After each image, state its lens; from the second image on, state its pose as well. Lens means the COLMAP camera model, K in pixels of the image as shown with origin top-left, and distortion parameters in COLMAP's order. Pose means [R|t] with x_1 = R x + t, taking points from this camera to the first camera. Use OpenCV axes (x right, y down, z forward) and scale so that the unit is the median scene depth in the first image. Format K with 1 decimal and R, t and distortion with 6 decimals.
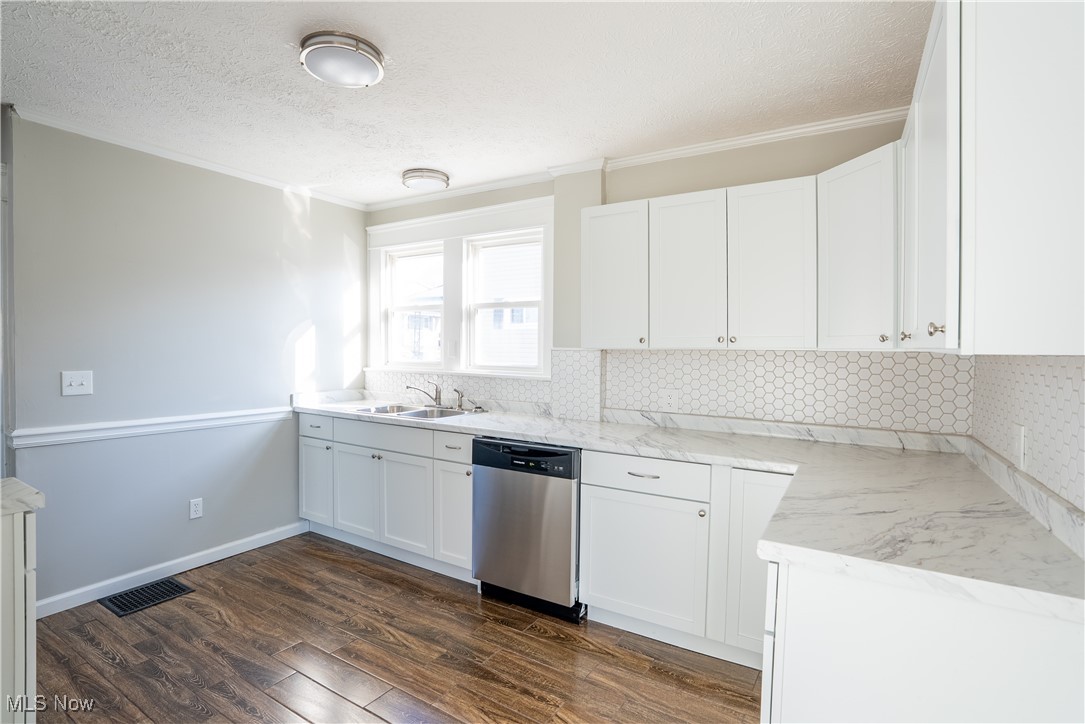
lens RADIAL K [[497.7, 0, 527.8], [0, 497.7, 359.3], [0, 0, 1]] dist [-0.068887, 0.027075]
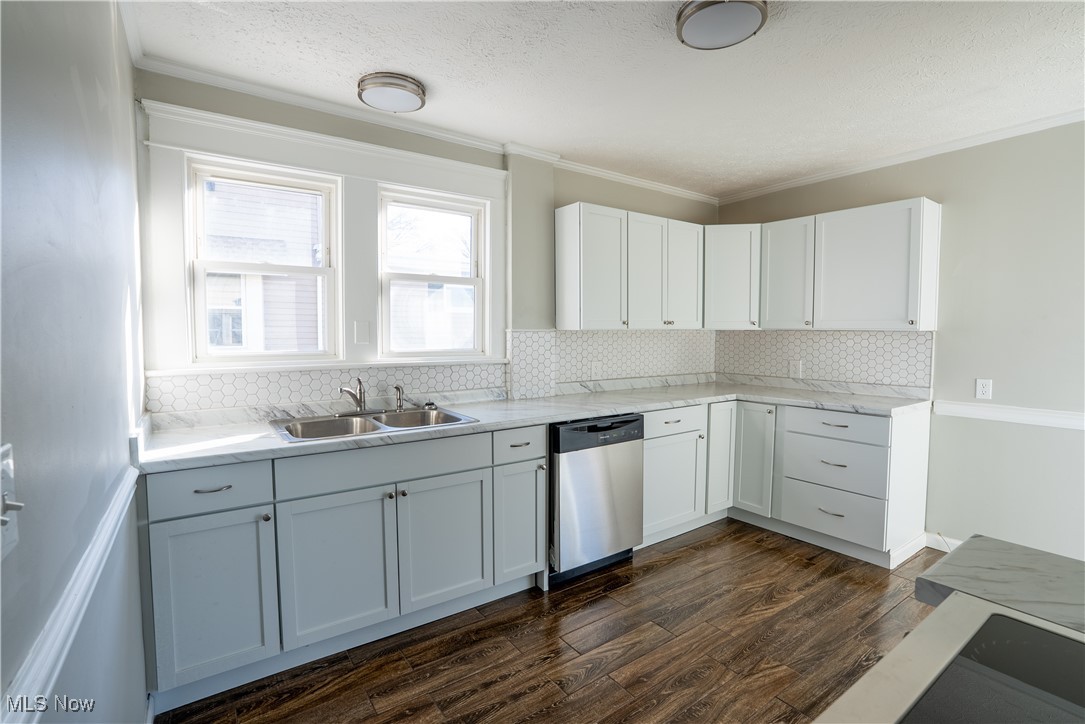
lens RADIAL K [[497.7, 0, 527.8], [0, 497.7, 359.3], [0, 0, 1]] dist [-0.068887, 0.027075]
pose [[0.419376, -0.061060, 0.905757, -0.920908], [0.025925, 0.998134, 0.055285, -0.019072], [-0.907443, 0.000296, 0.420176, 0.622581]]
